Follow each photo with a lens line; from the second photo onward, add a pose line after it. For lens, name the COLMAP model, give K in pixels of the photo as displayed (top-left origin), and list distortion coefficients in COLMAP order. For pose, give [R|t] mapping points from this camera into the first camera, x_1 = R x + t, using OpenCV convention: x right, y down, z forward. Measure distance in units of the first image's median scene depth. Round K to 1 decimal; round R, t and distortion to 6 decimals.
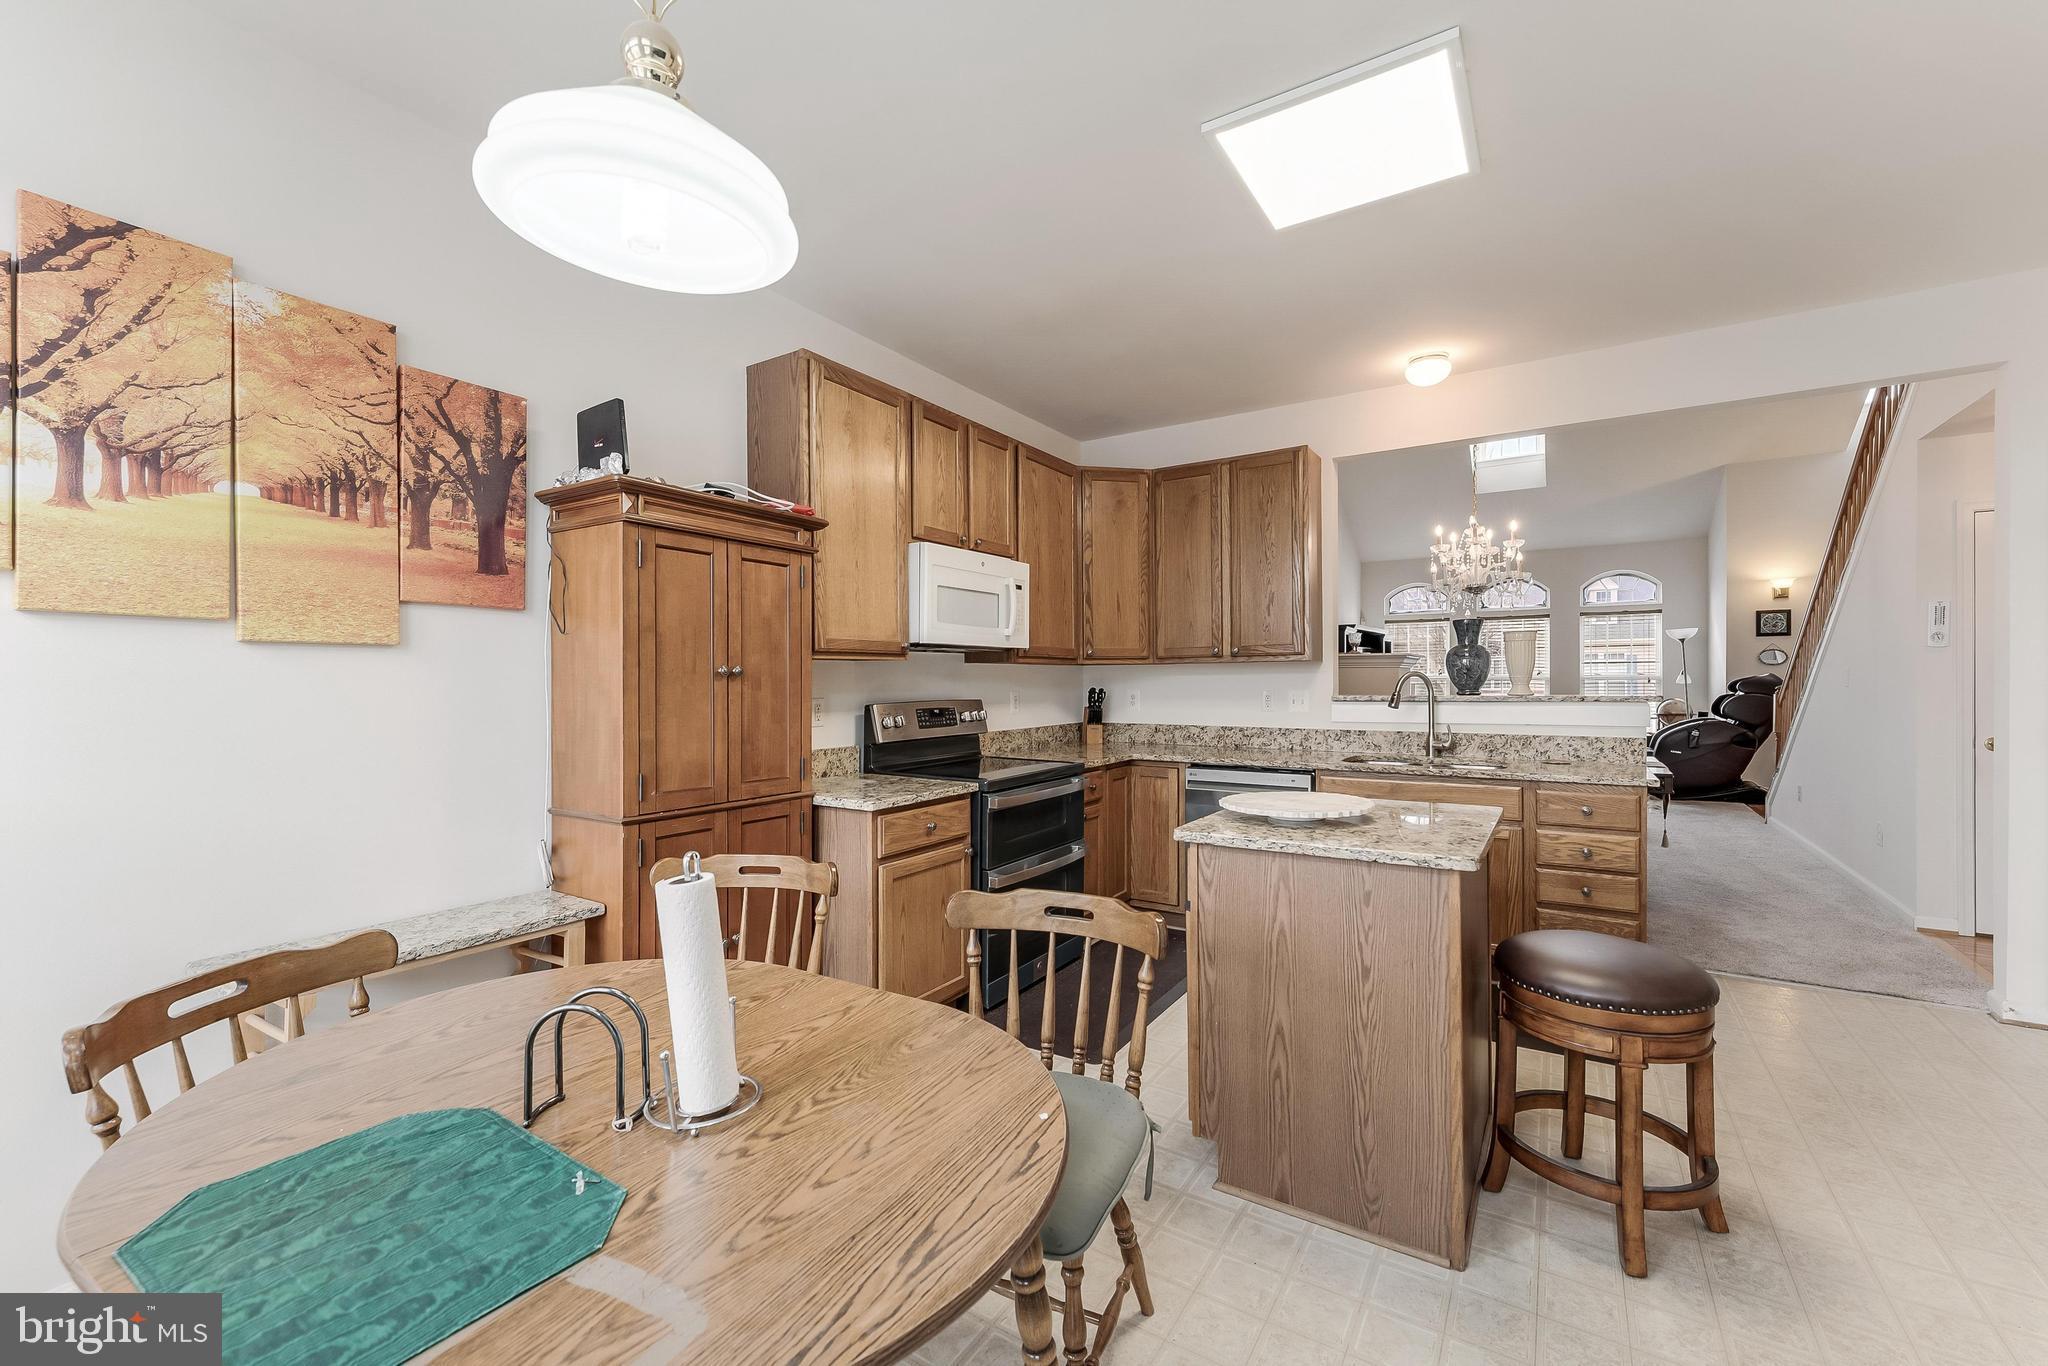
lens RADIAL K [[827.3, 0, 1025.1], [0, 827.3, 681.3], [0, 0, 1]] dist [0.000099, -0.000116]
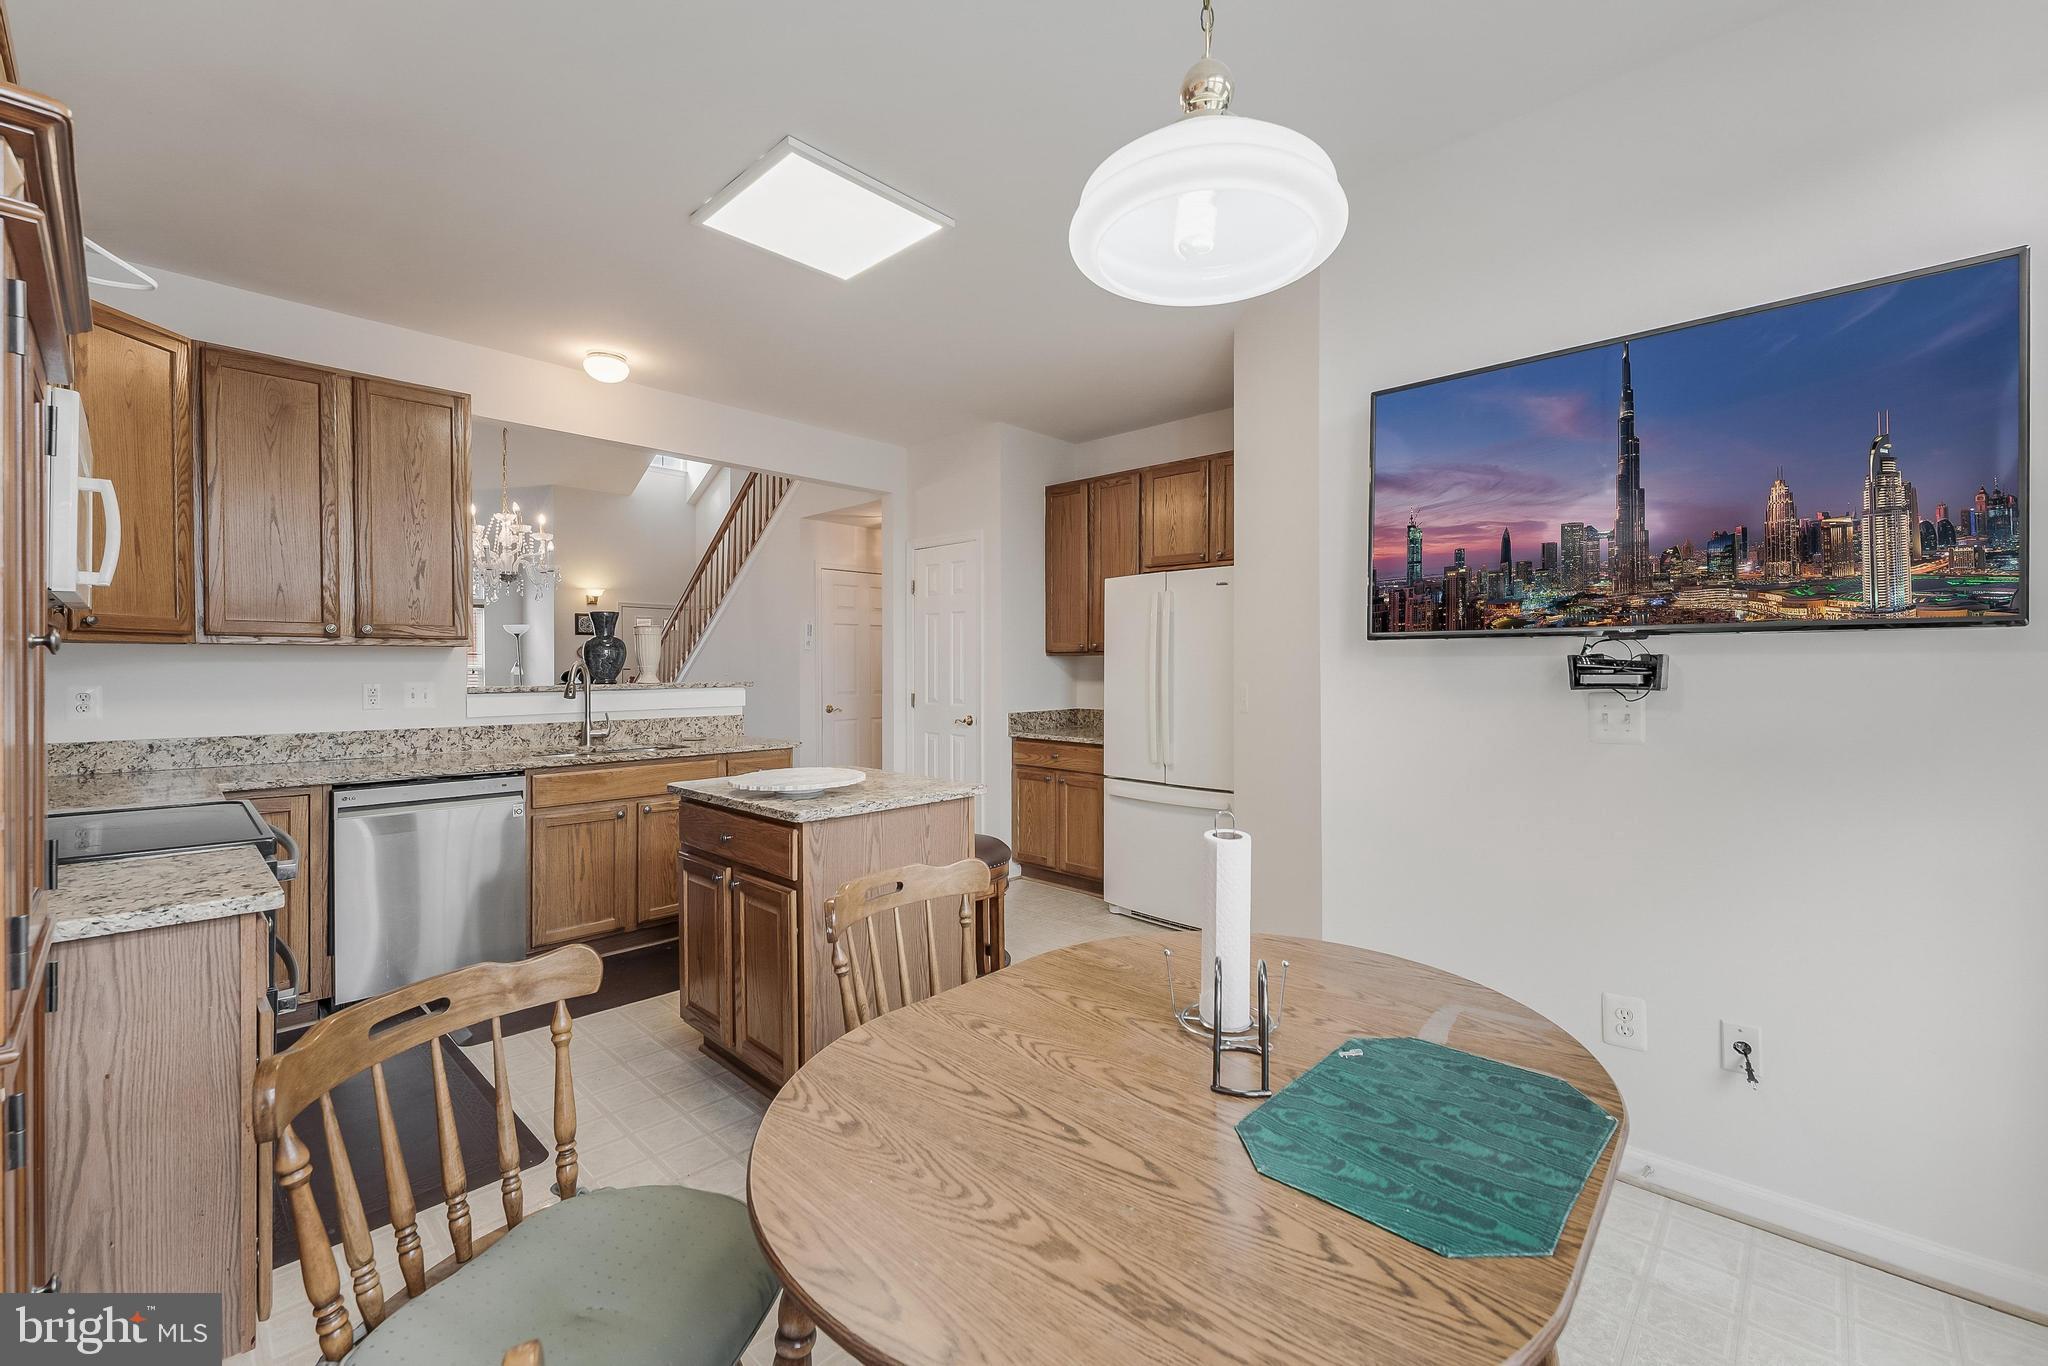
lens RADIAL K [[842.6, 0, 1037.3], [0, 842.6, 676.3], [0, 0, 1]] dist [0.001277, 0.000132]
pose [[0.177701, -0.004407, 0.984075, -0.435683], [0.001001, 0.999990, 0.004298, 0.002698], [-0.984084, 0.000222, 0.177703, 0.283502]]
